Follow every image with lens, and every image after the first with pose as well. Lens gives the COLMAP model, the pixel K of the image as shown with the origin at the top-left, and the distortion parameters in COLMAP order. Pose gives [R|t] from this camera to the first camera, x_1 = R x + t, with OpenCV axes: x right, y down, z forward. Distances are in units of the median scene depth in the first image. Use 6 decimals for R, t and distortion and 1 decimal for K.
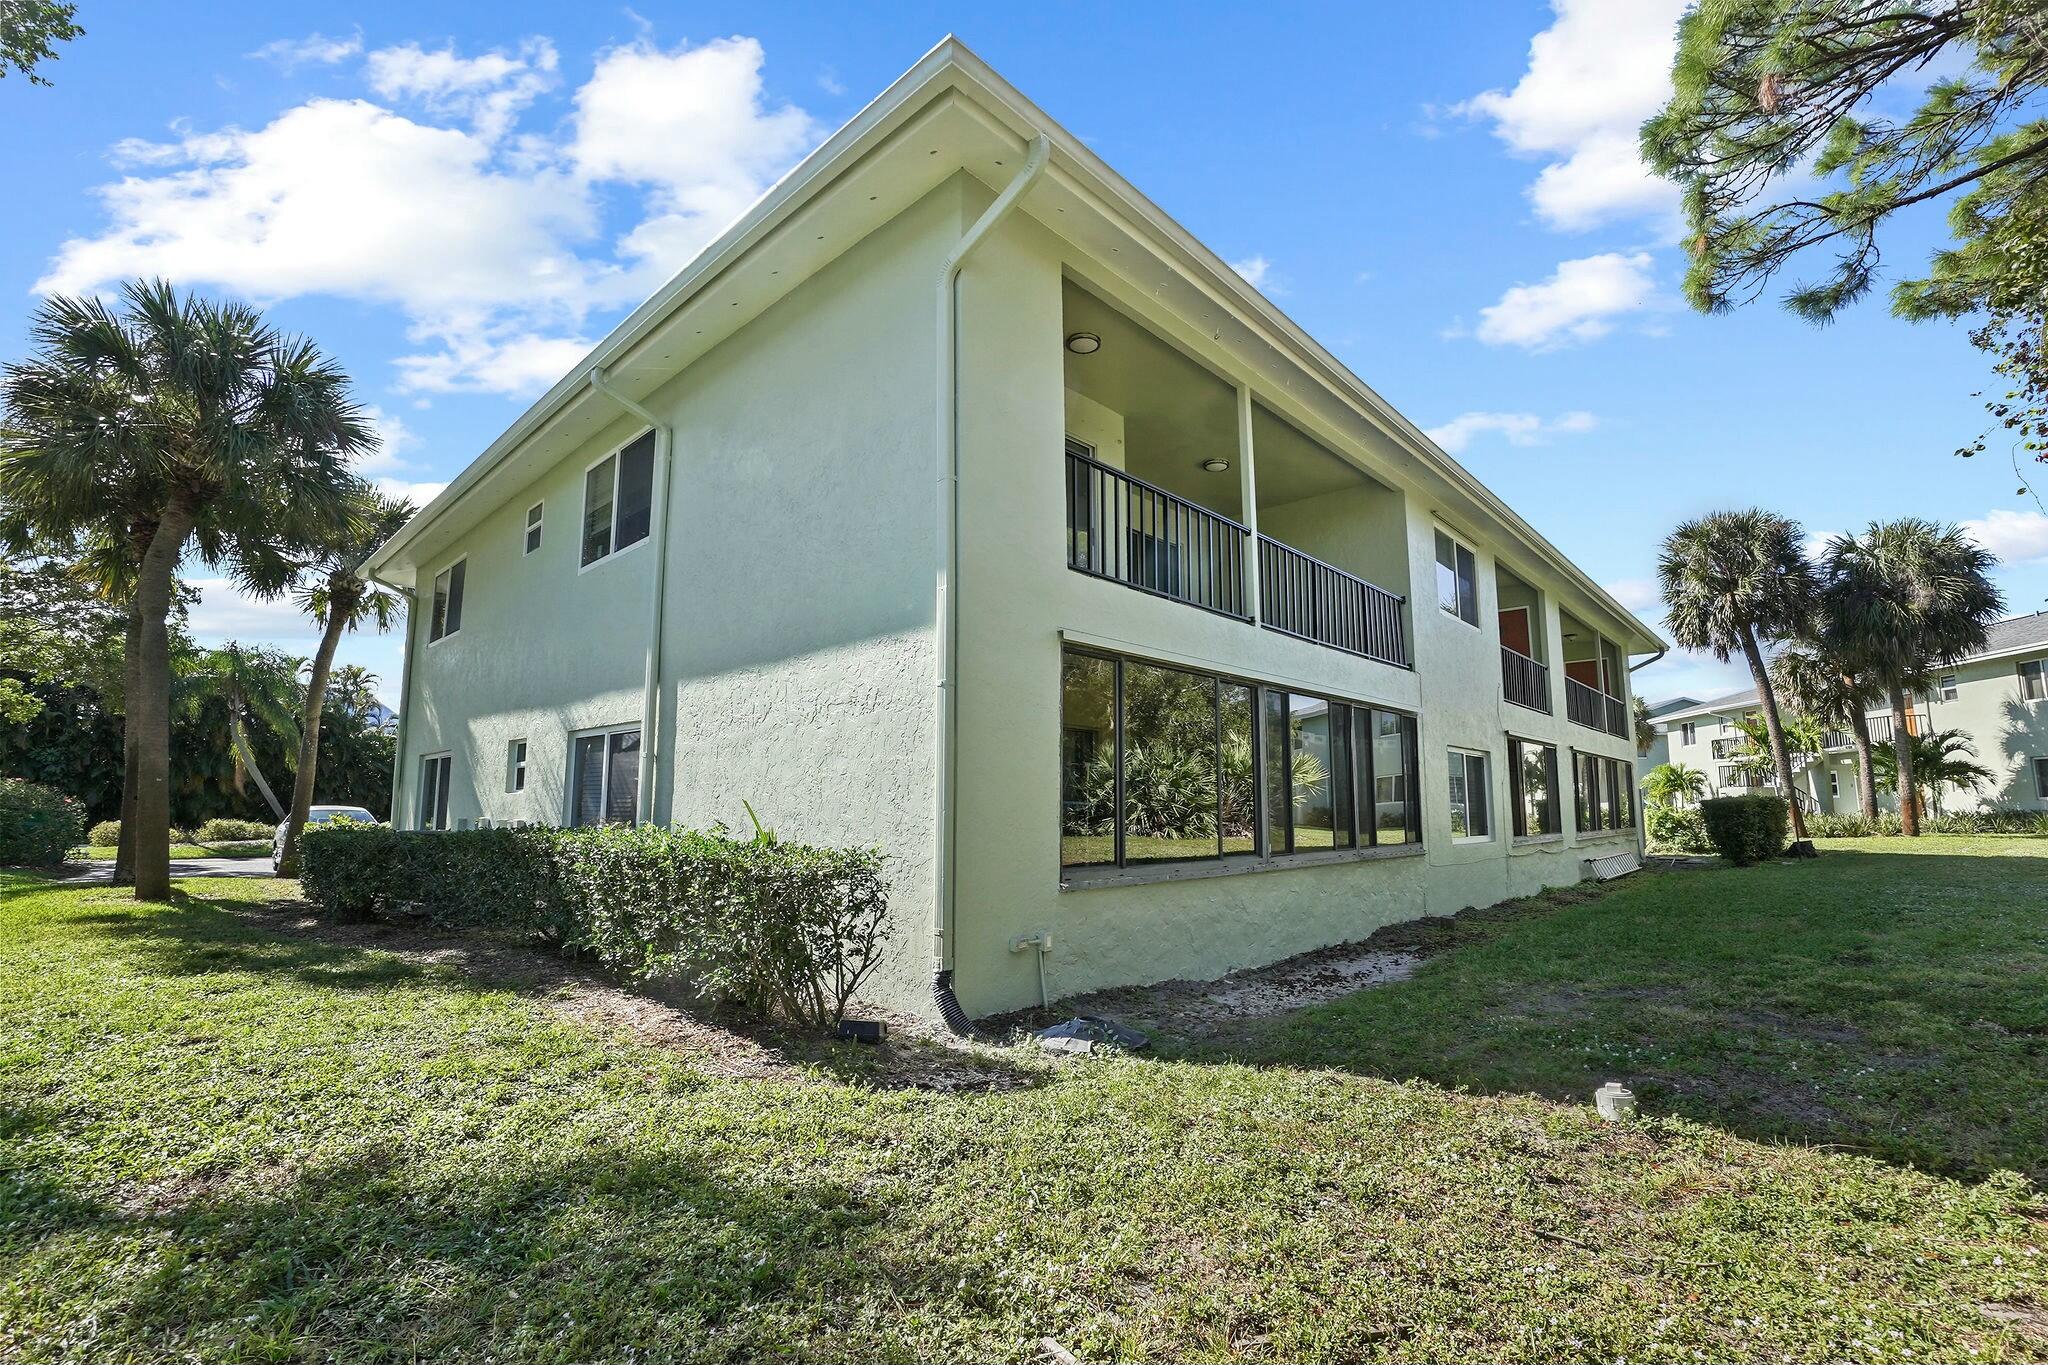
lens RADIAL K [[878.6, 0, 1024.0], [0, 878.6, 682.5], [0, 0, 1]] dist [-0.041933, 0.014157]
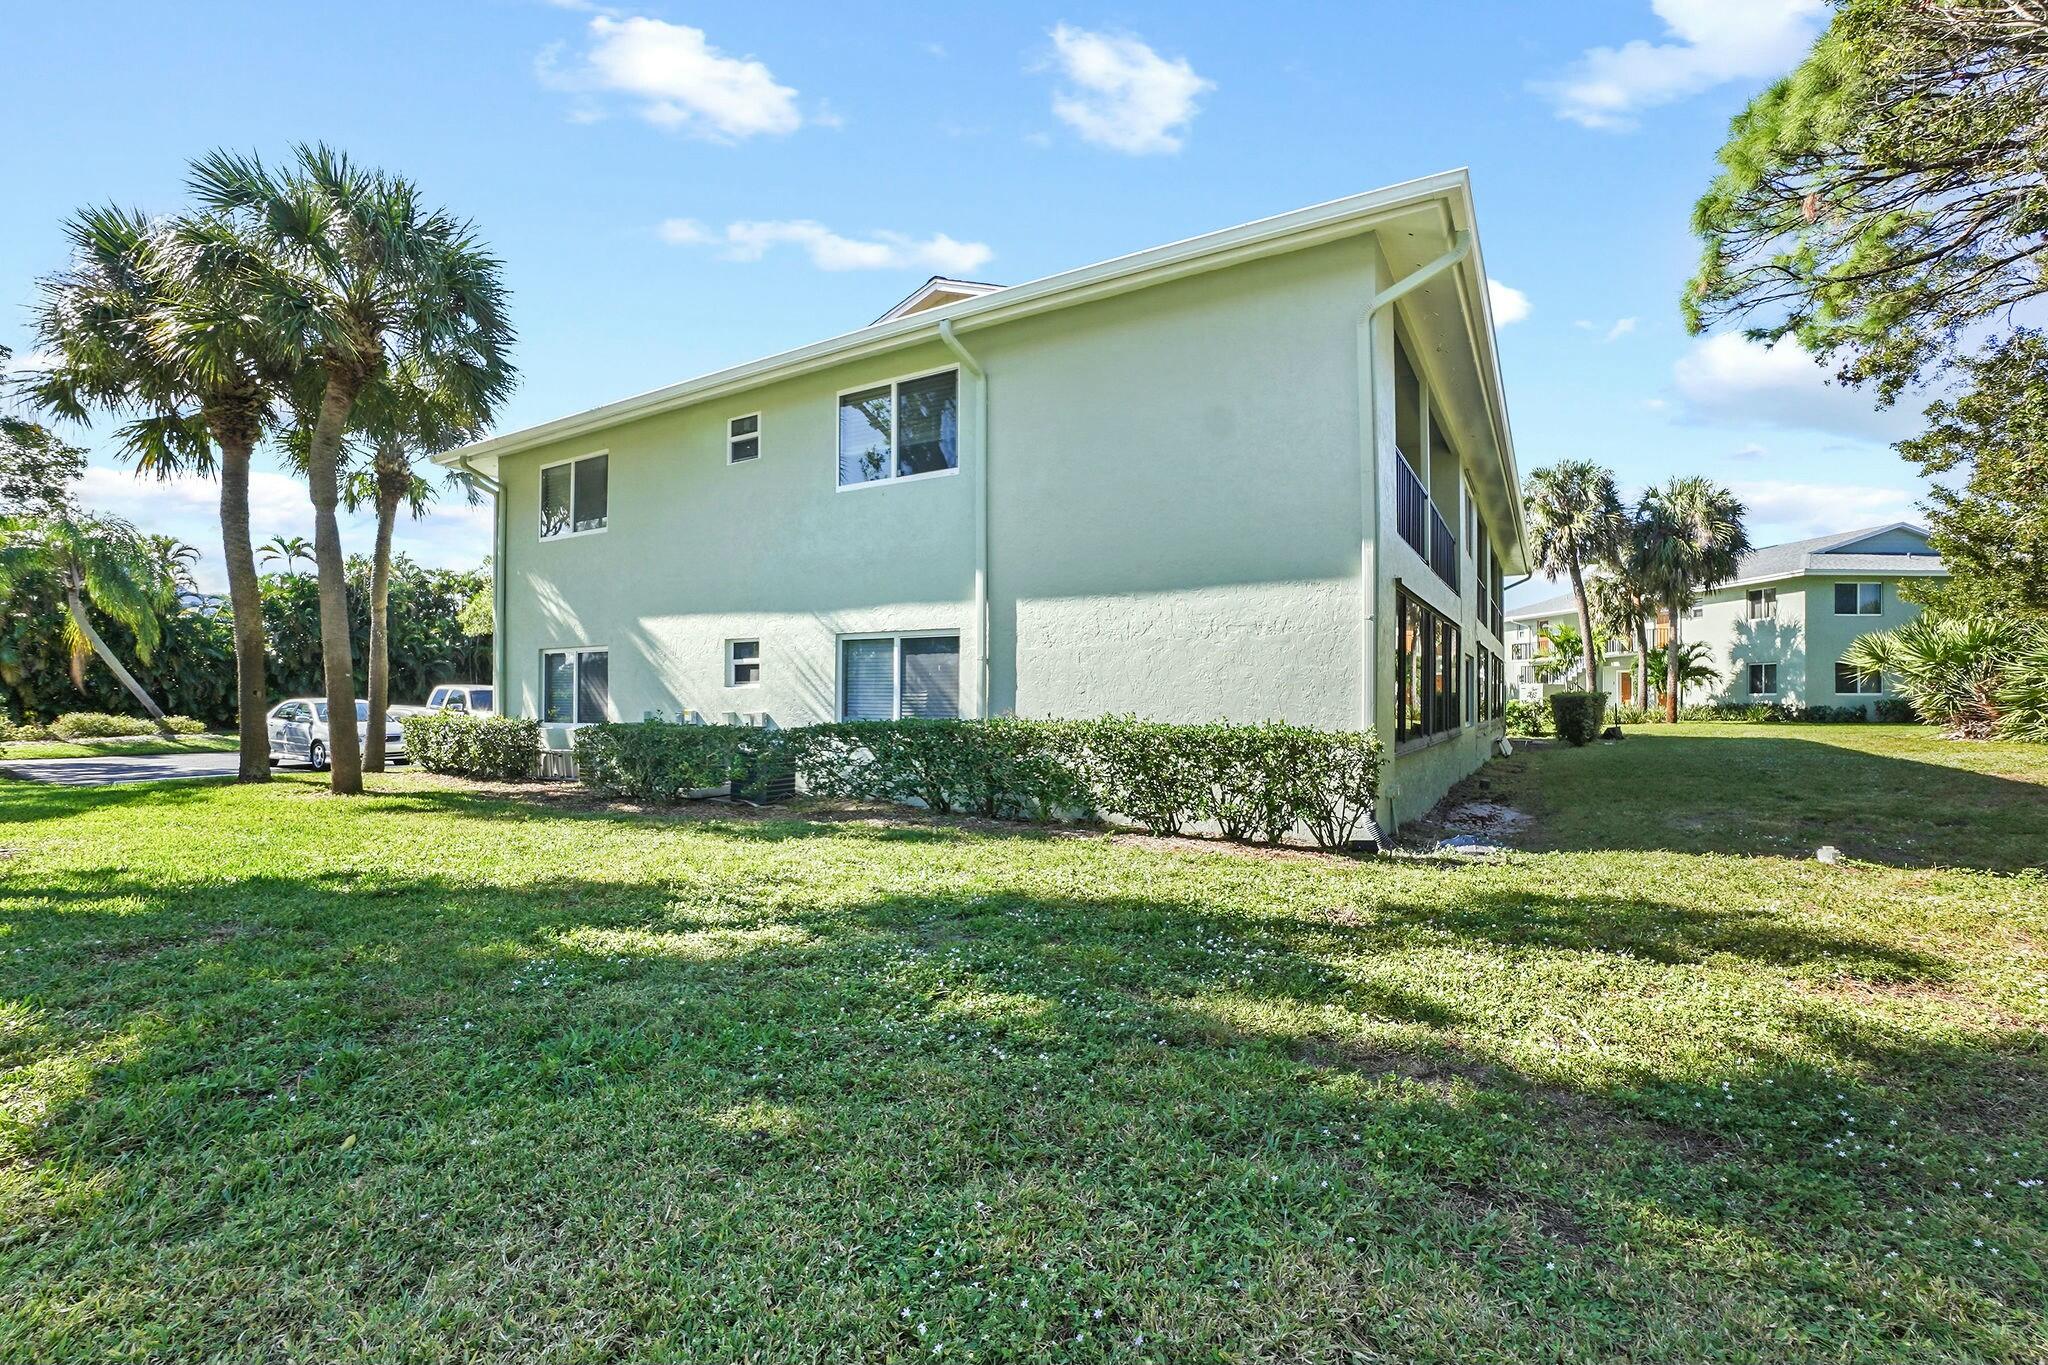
lens RADIAL K [[878.6, 0, 1024.0], [0, 878.6, 682.5], [0, 0, 1]] dist [-0.041933, 0.014157]
pose [[0.977604, 0.004711, 0.210400, -0.197542], [-0.031056, 0.992034, 0.122086, -0.010465], [-0.208149, -0.125886, 0.969962, -0.059091]]
